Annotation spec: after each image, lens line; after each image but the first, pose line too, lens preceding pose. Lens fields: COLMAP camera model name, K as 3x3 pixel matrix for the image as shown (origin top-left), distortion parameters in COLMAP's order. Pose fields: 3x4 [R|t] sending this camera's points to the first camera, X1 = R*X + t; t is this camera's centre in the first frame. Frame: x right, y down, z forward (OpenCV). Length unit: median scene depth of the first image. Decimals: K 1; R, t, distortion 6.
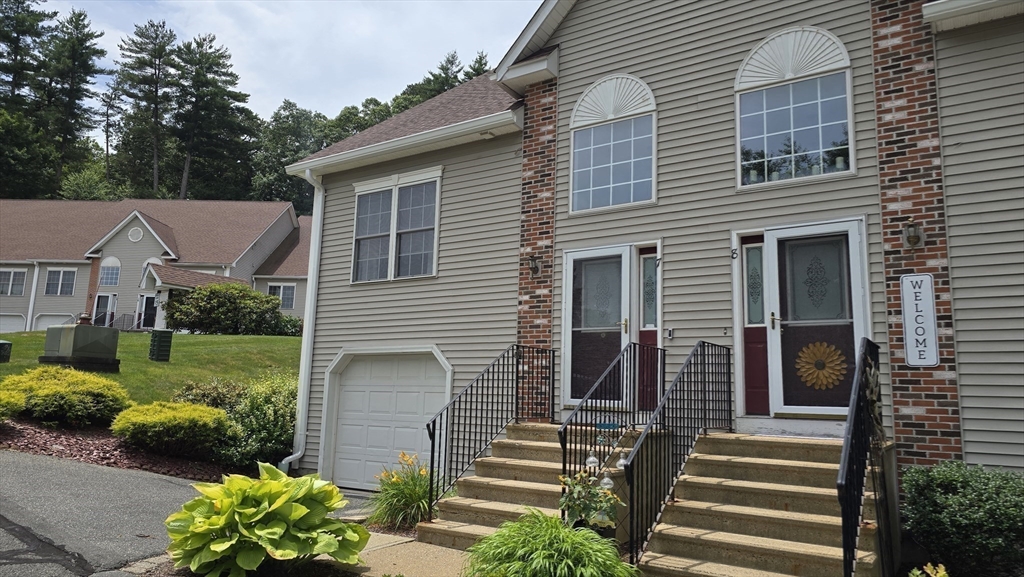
lens RADIAL K [[692.7, 0, 512.0], [0, 692.7, 288.5], [0, 0, 1]] dist [0.085163, -0.002015]
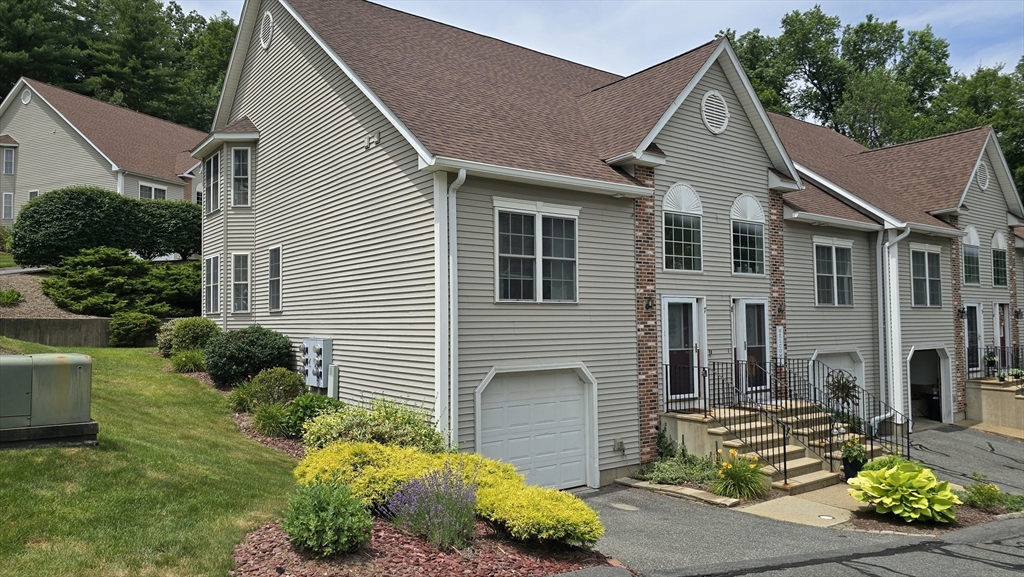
lens RADIAL K [[692.7, 0, 512.0], [0, 692.7, 288.5], [0, 0, 1]] dist [0.085163, -0.002015]
pose [[0.339813, 0.015139, 0.940371, -1.480413], [-0.135079, 0.990289, 0.032870, -0.077820], [-0.930742, -0.138194, 0.338559, 0.837123]]
